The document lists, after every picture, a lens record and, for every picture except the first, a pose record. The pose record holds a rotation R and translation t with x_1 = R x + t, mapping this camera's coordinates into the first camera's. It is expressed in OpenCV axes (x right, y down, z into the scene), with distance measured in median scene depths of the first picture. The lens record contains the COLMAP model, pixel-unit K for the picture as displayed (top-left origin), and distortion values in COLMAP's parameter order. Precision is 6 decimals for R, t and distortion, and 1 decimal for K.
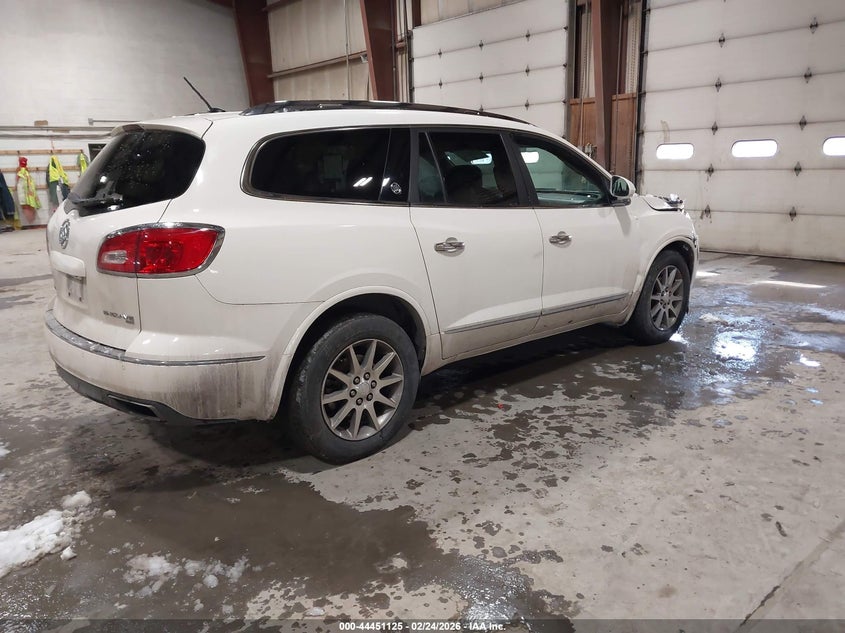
lens RADIAL K [[675.4, 0, 426.2], [0, 675.4, 315.5], [0, 0, 1]] dist [0.025416, -0.013276]
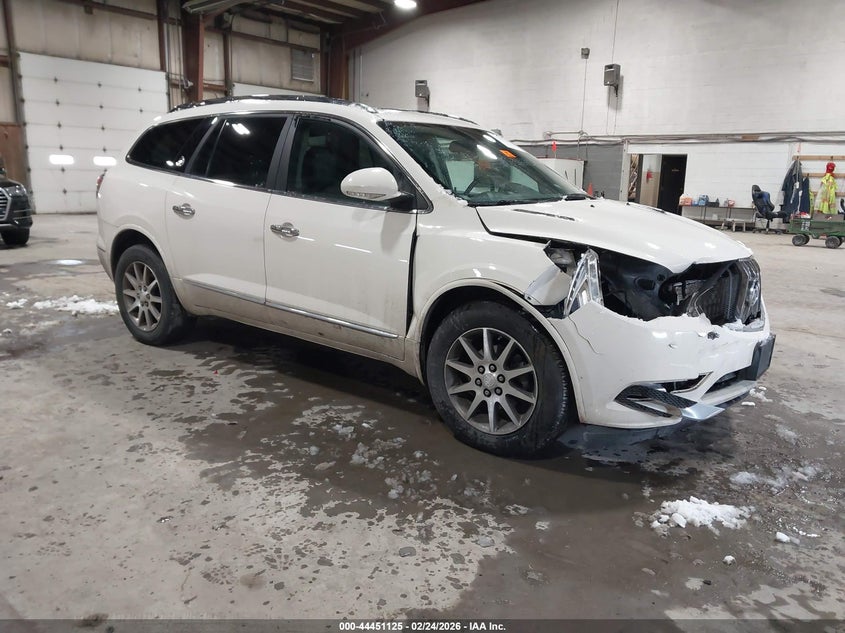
lens RADIAL K [[675.4, 0, 426.2], [0, 675.4, 315.5], [0, 0, 1]] dist [0.025416, -0.013276]
pose [[0.192196, 0.240800, -0.951355, 1.118545], [-0.257188, 0.947904, 0.187969, -0.222908], [0.947056, 0.208550, 0.244114, 0.972390]]
